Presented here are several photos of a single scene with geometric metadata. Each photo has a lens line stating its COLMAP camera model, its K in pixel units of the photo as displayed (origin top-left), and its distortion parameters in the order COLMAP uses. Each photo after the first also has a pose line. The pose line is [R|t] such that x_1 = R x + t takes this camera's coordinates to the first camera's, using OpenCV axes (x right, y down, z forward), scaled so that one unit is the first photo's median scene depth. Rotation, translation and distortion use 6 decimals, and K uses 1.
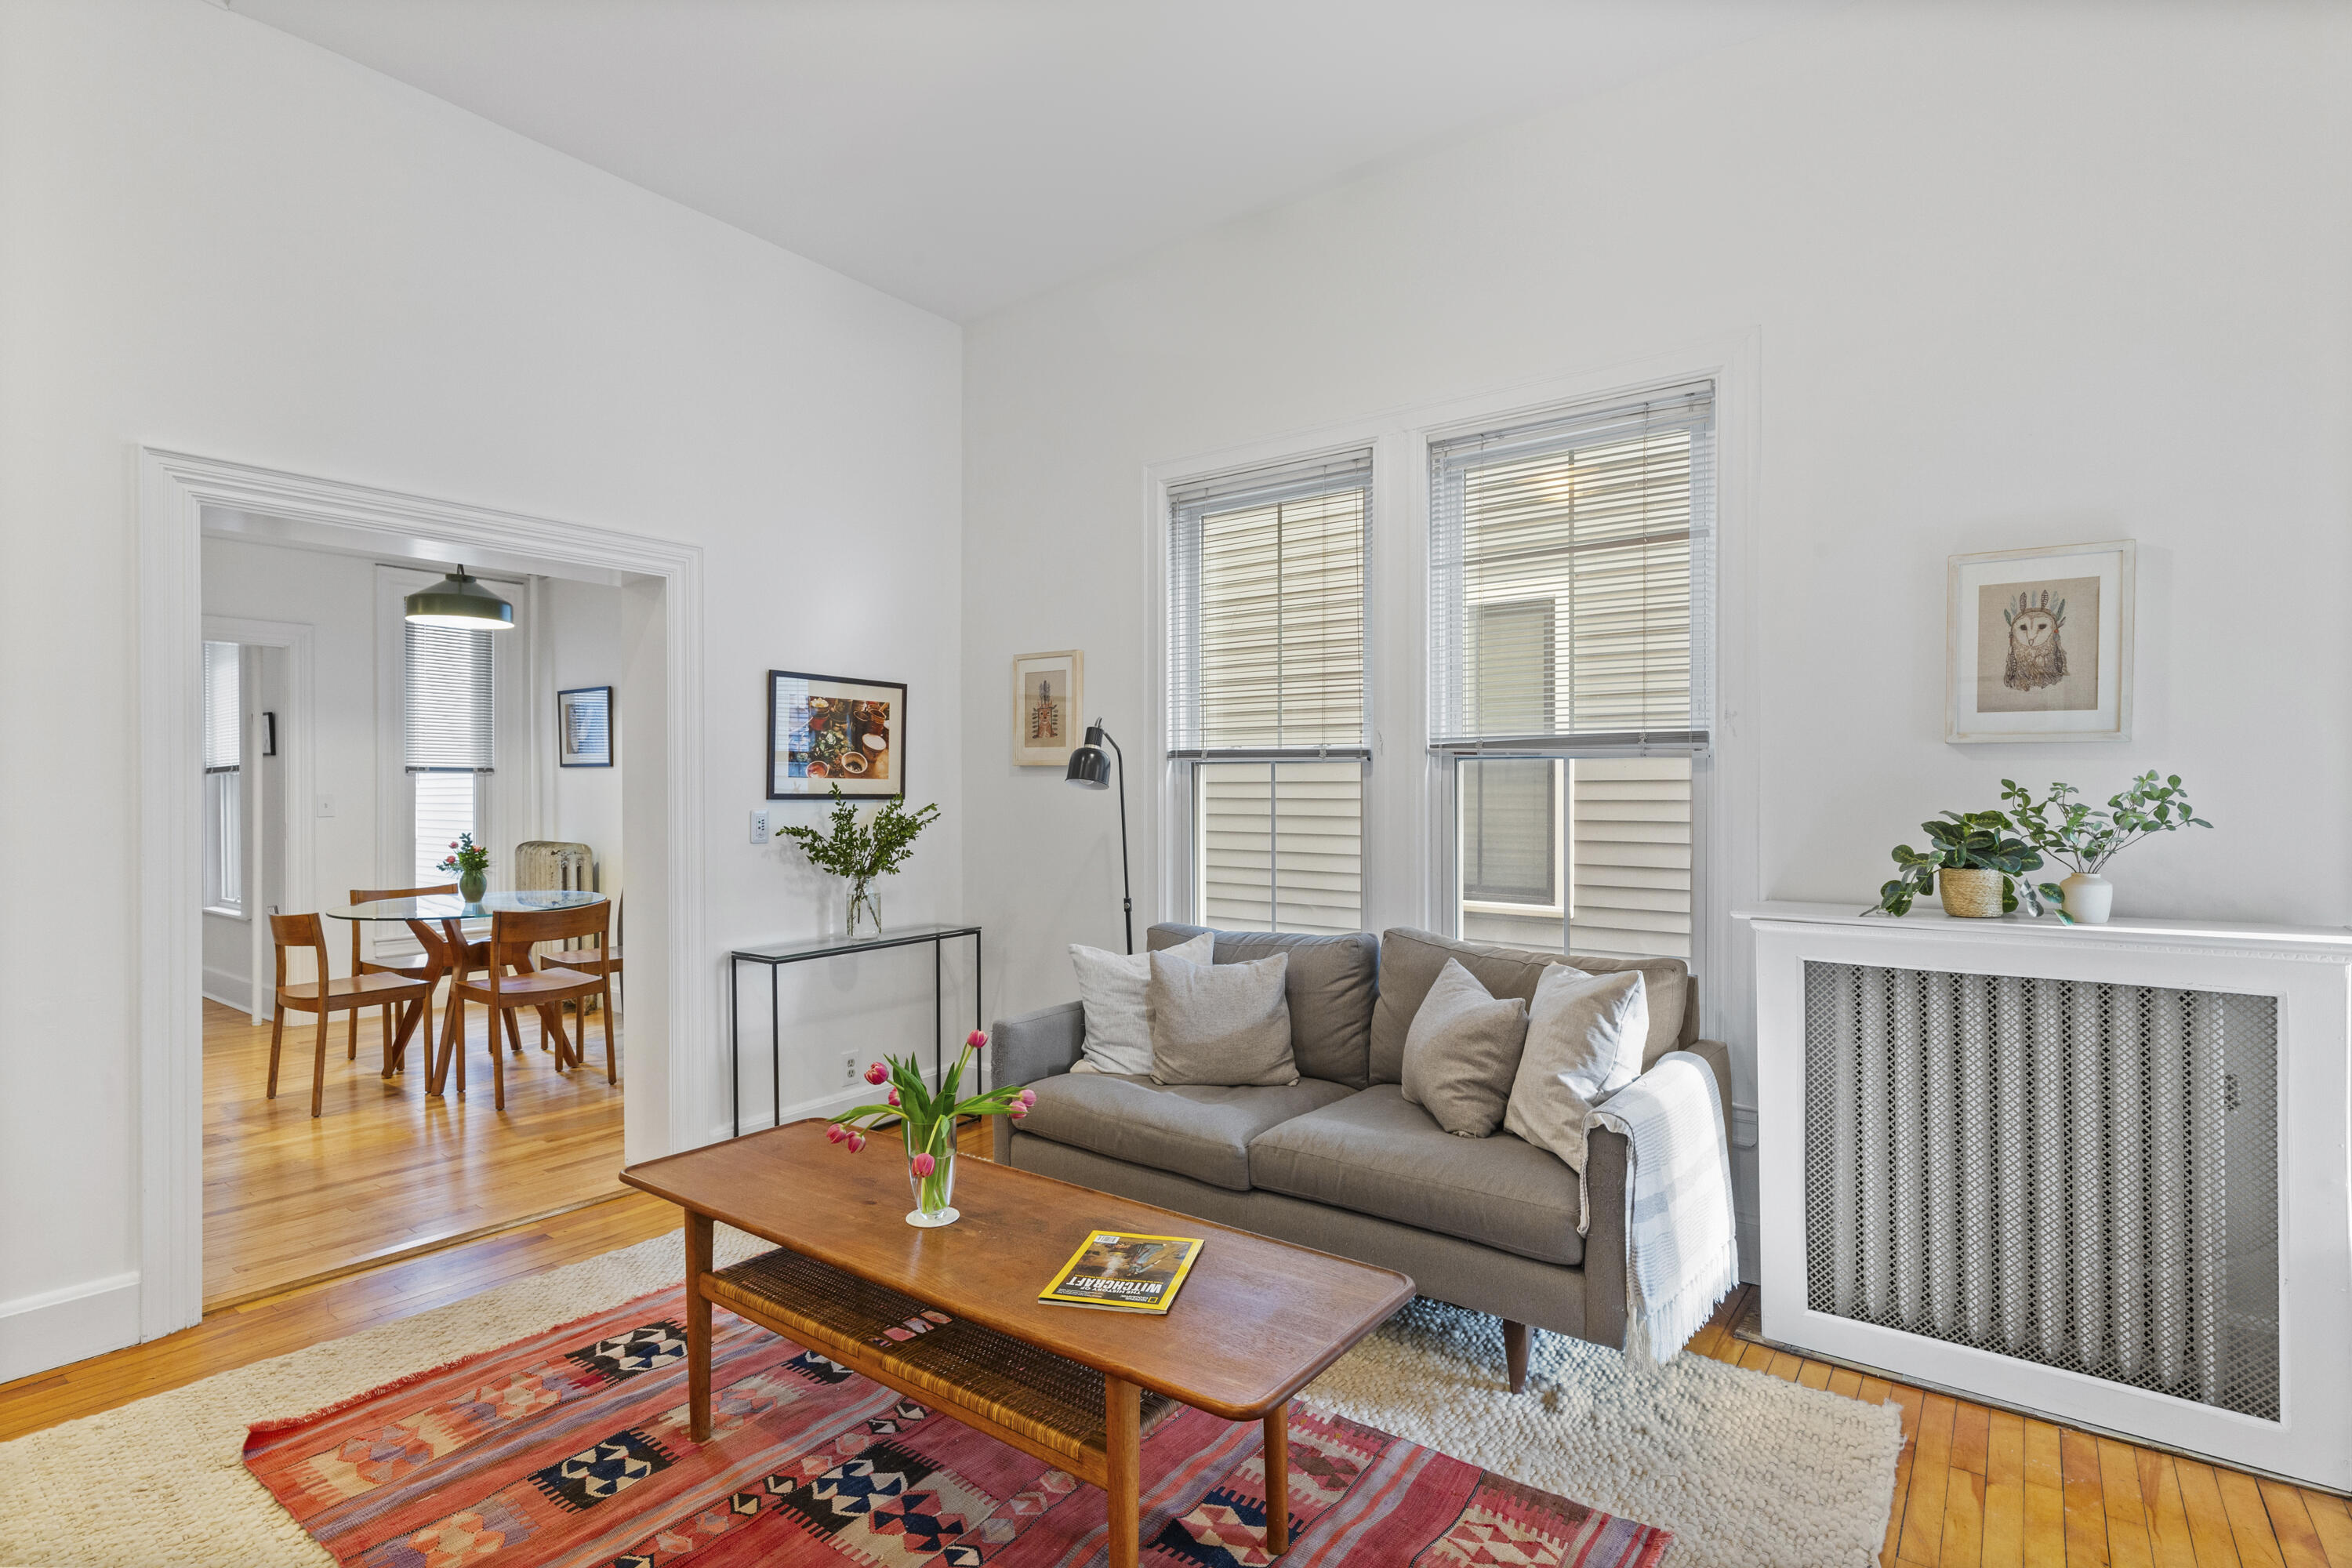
lens RADIAL K [[1131.0, 0, 1176.2], [0, 1131.0, 797.7], [0, 0, 1]] dist [0.003227, 0.000463]
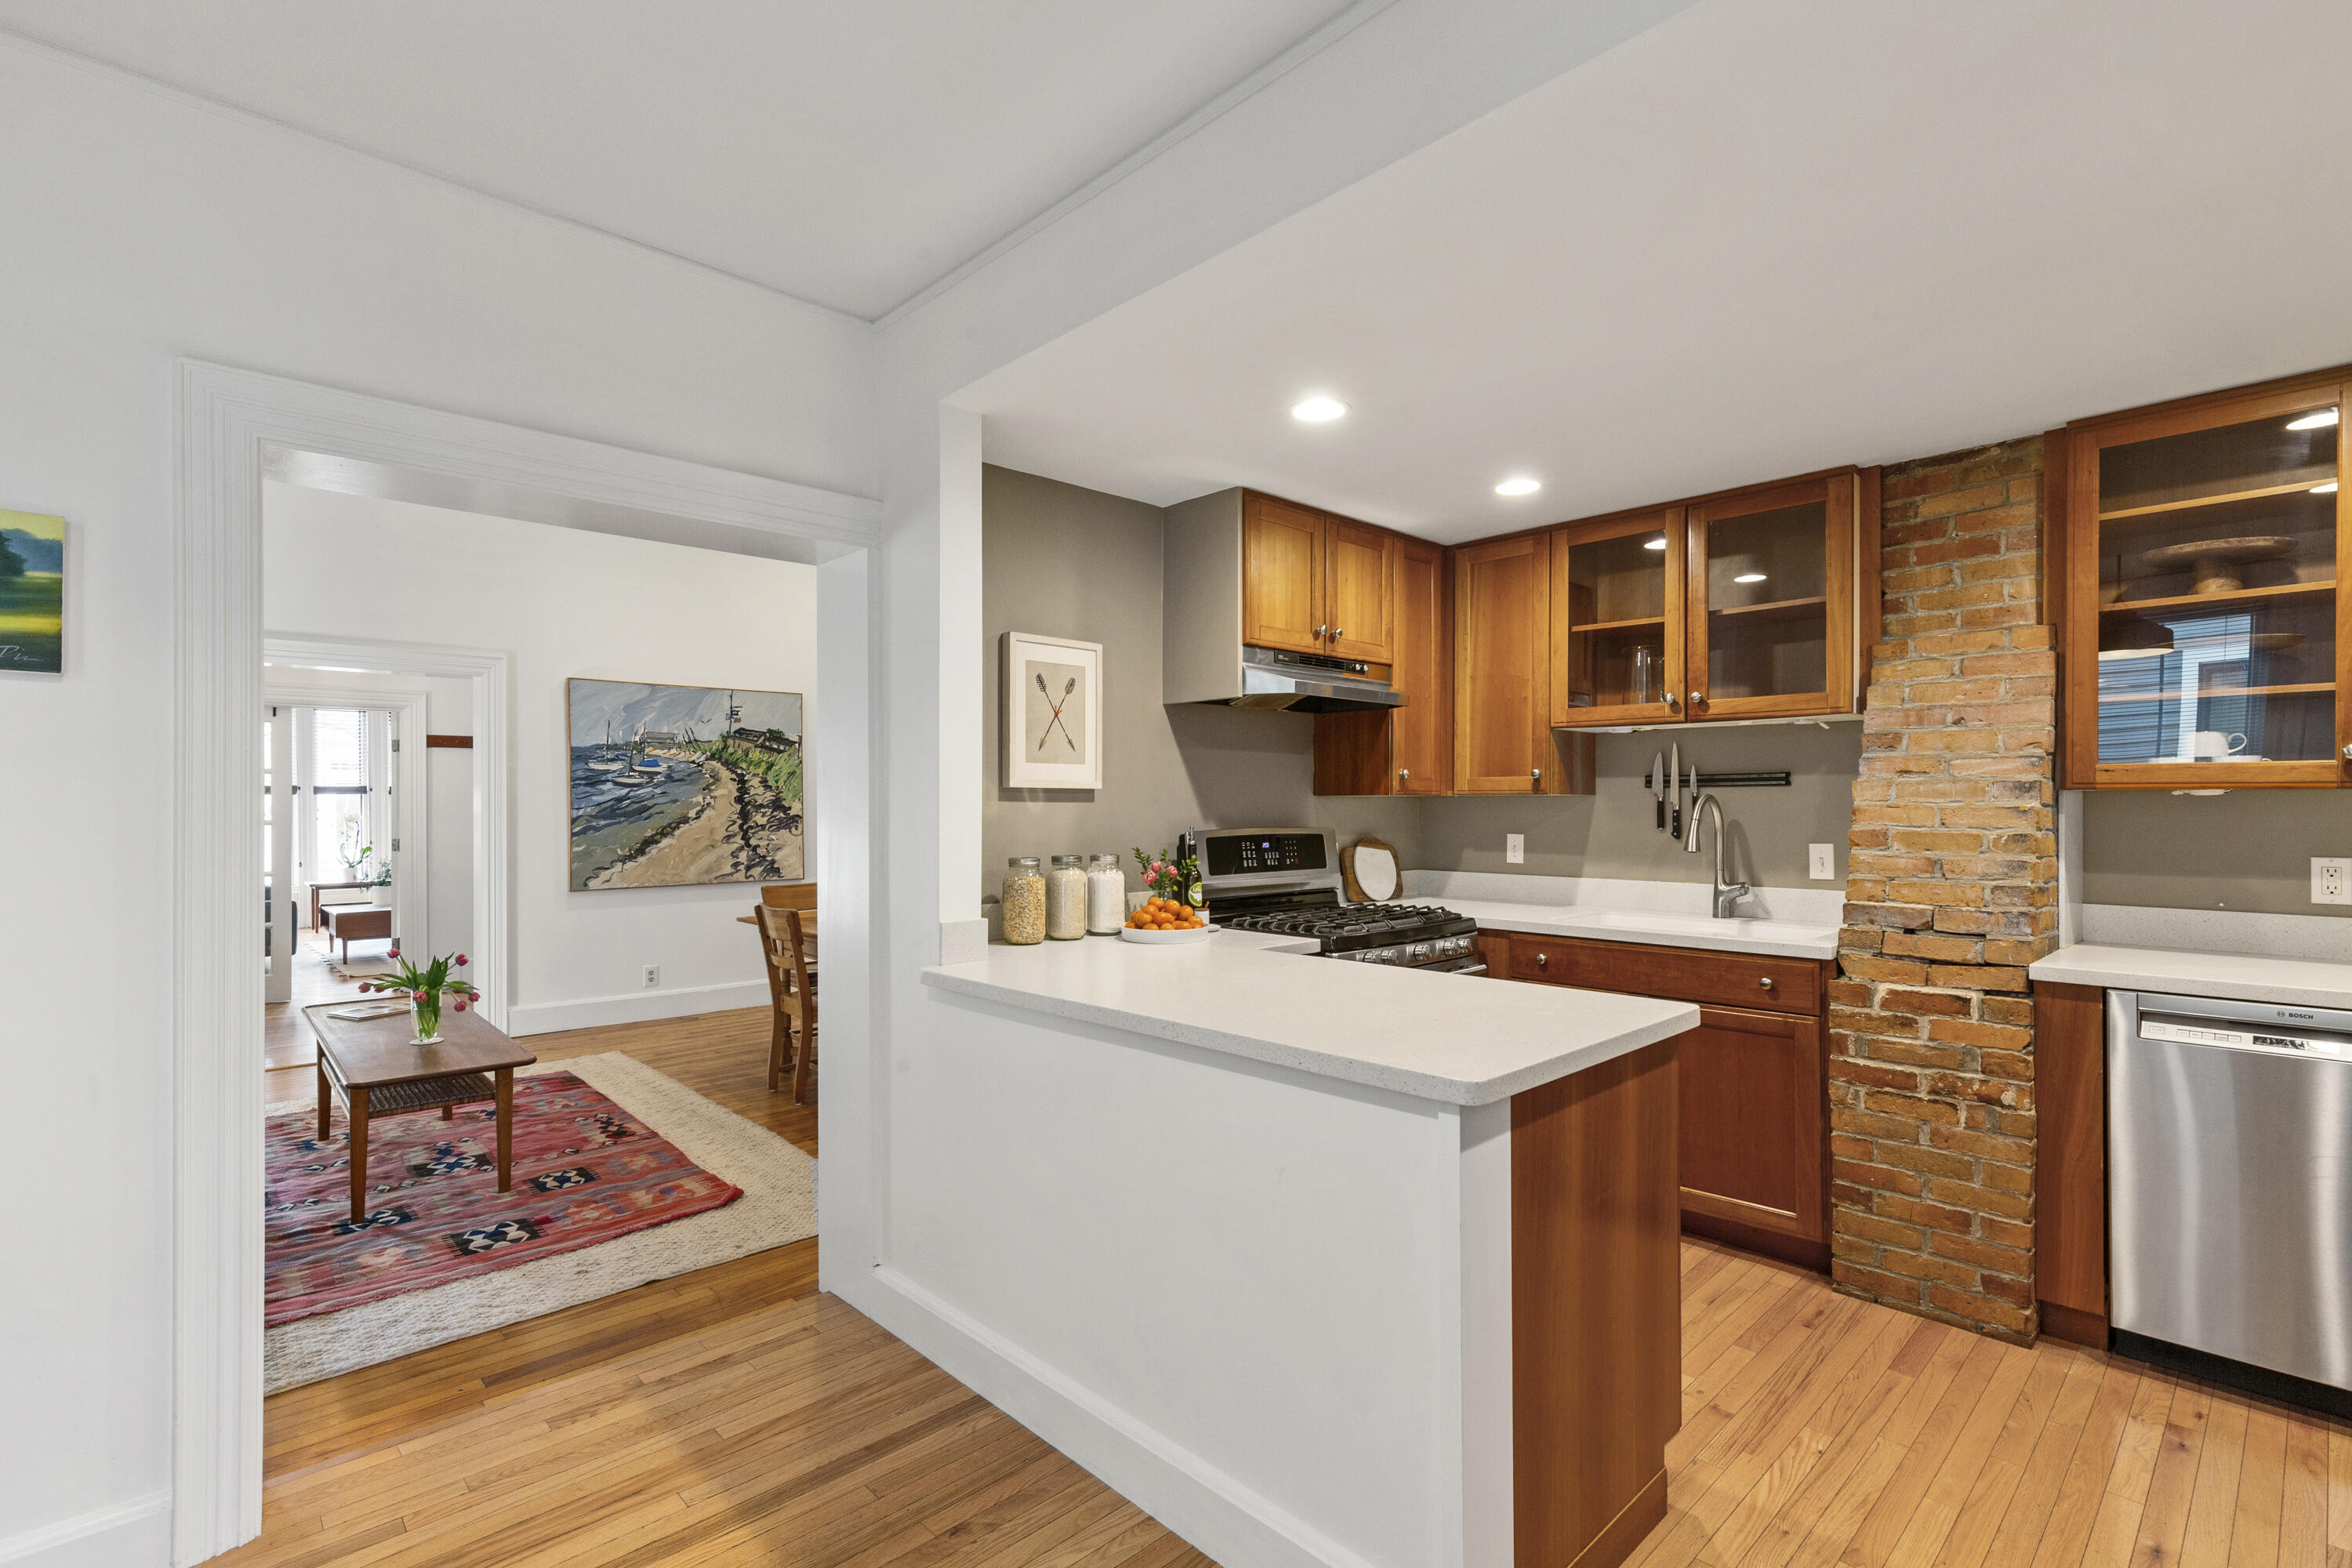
lens RADIAL K [[1063.7, 0, 1174.4], [0, 1063.7, 789.5], [0, 0, 1]] dist [0.010117, -0.000634]
pose [[-0.987504, 0.002613, 0.157573, -1.195677], [0.001132, 0.999954, -0.009489, -0.022803], [-0.157591, -0.009192, -0.987462, 1.738357]]
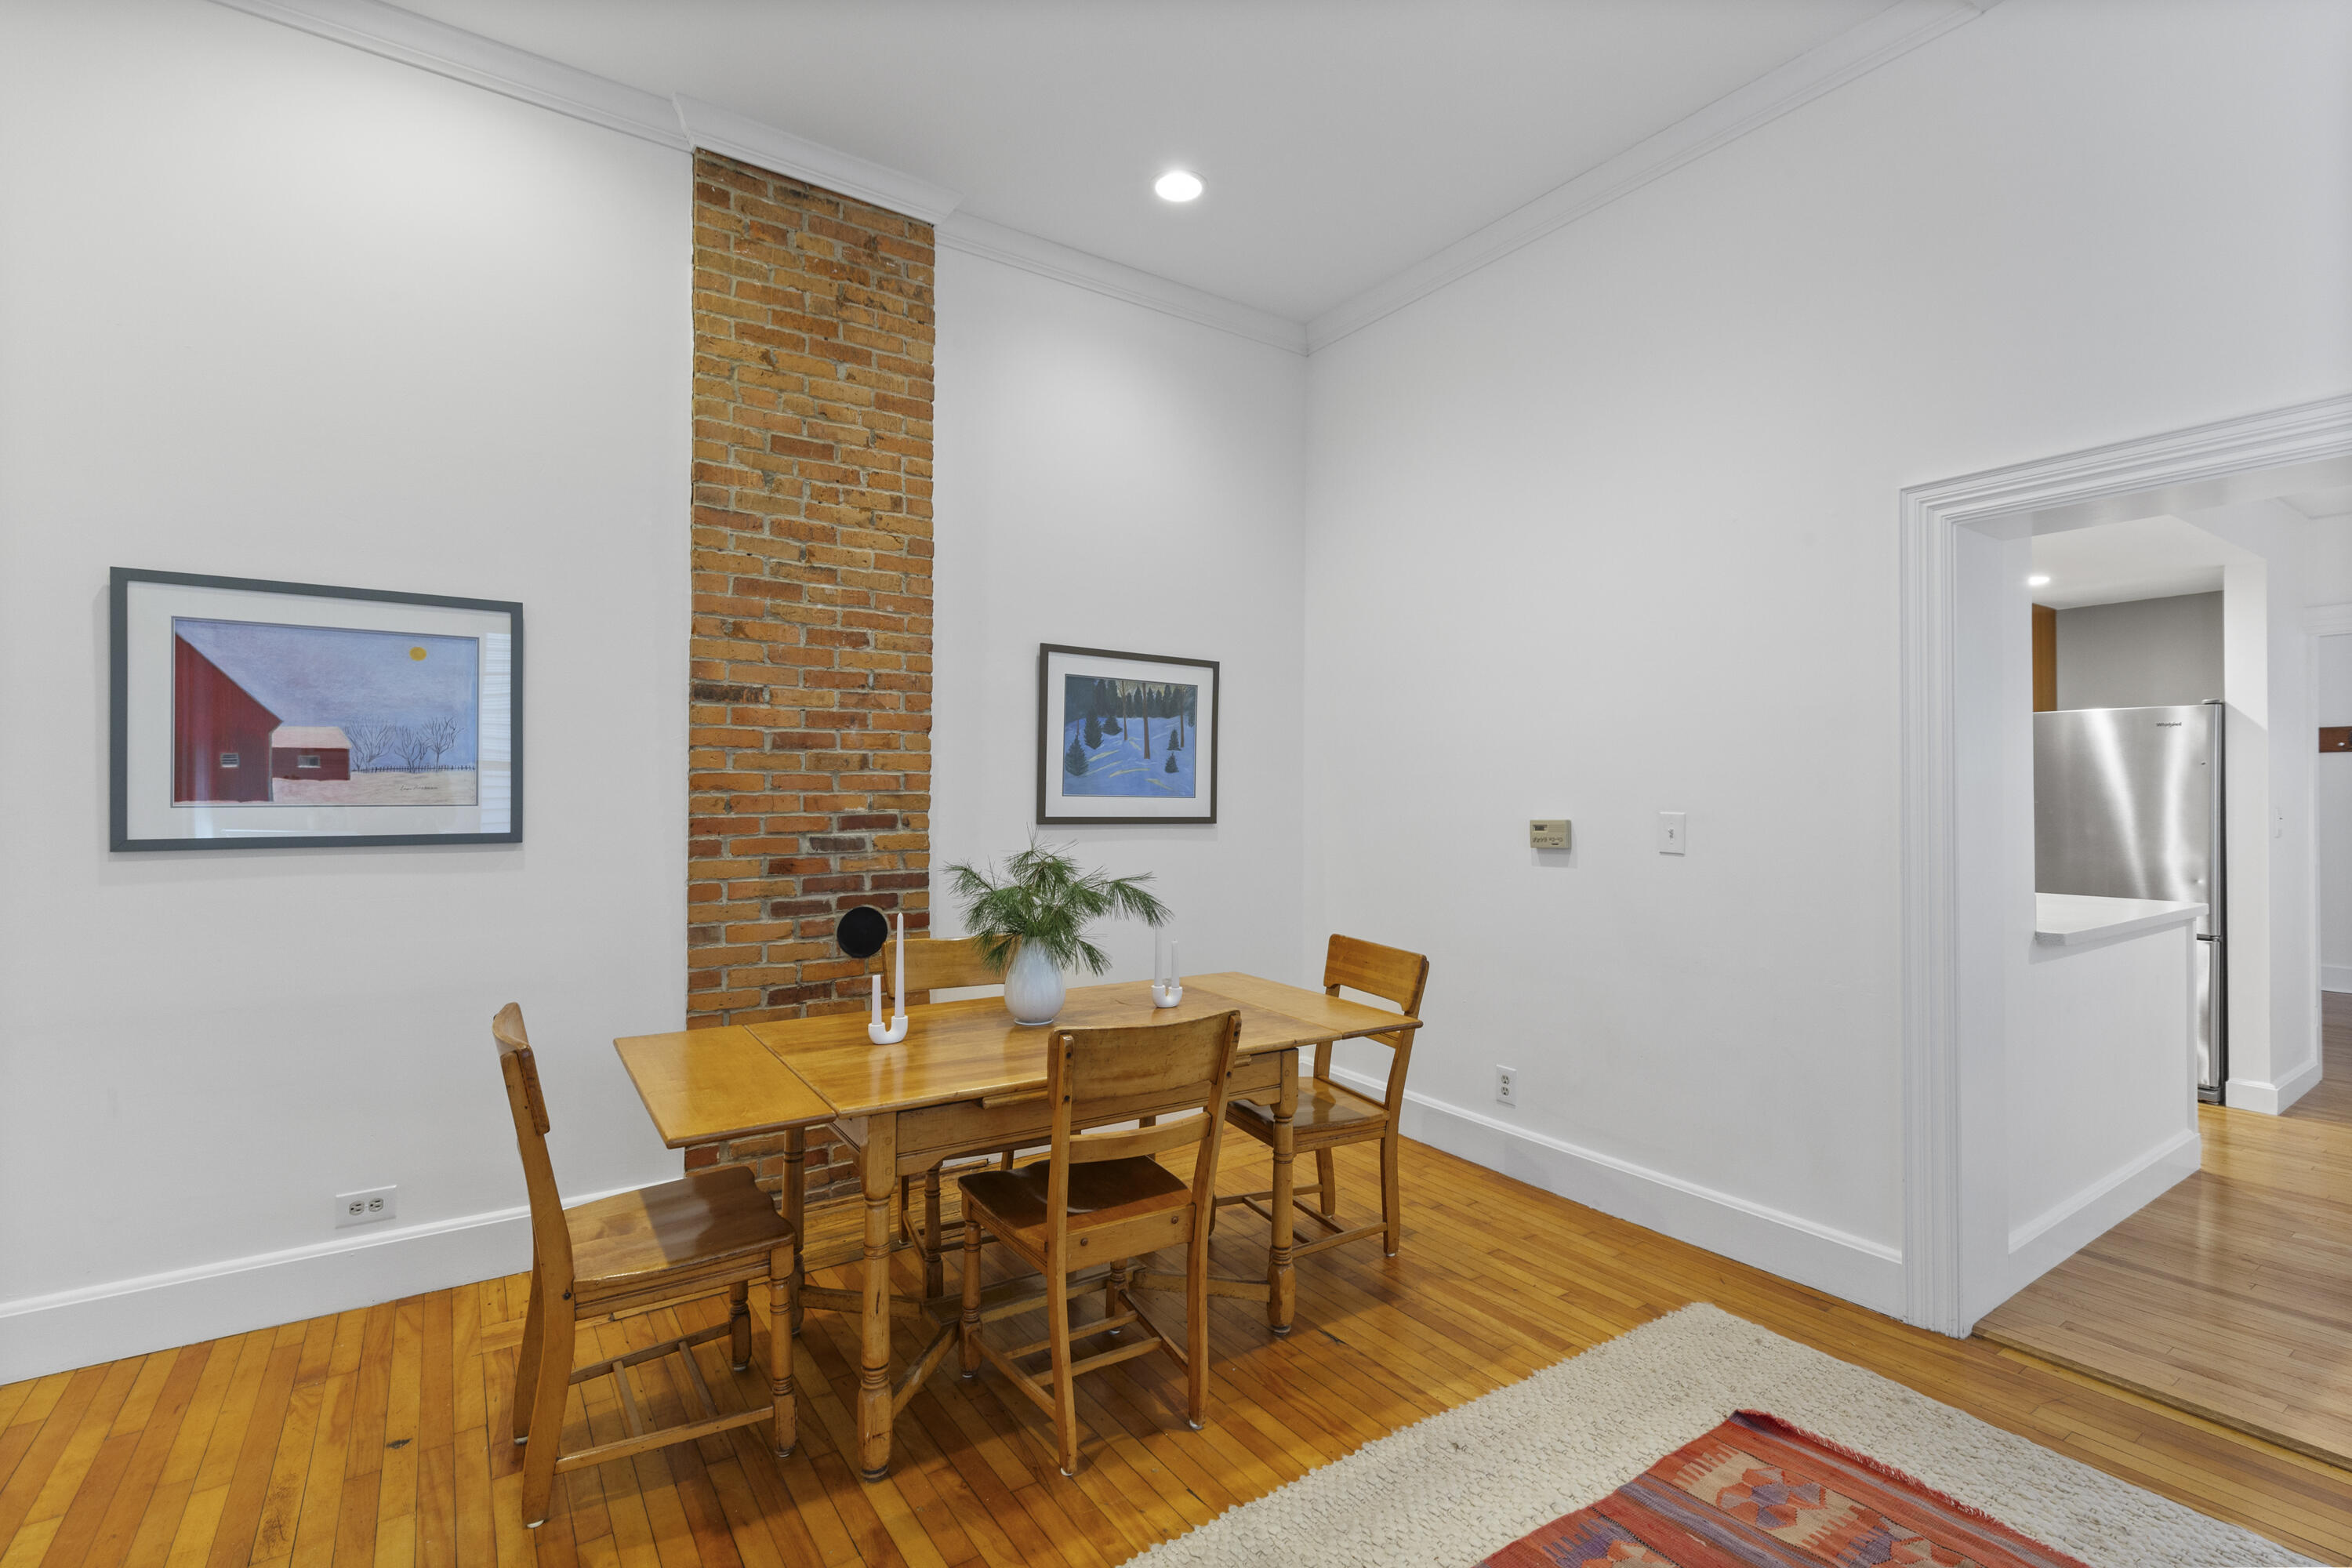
lens RADIAL K [[1063.7, 0, 1174.4], [0, 1063.7, 789.5], [0, 0, 1]] dist [0.010117, -0.000634]
pose [[-0.314887, -0.007717, -0.949098, 0.228825], [-0.009558, 0.999942, -0.004960, -0.009979], [0.949081, 0.007510, -0.314942, 0.554070]]
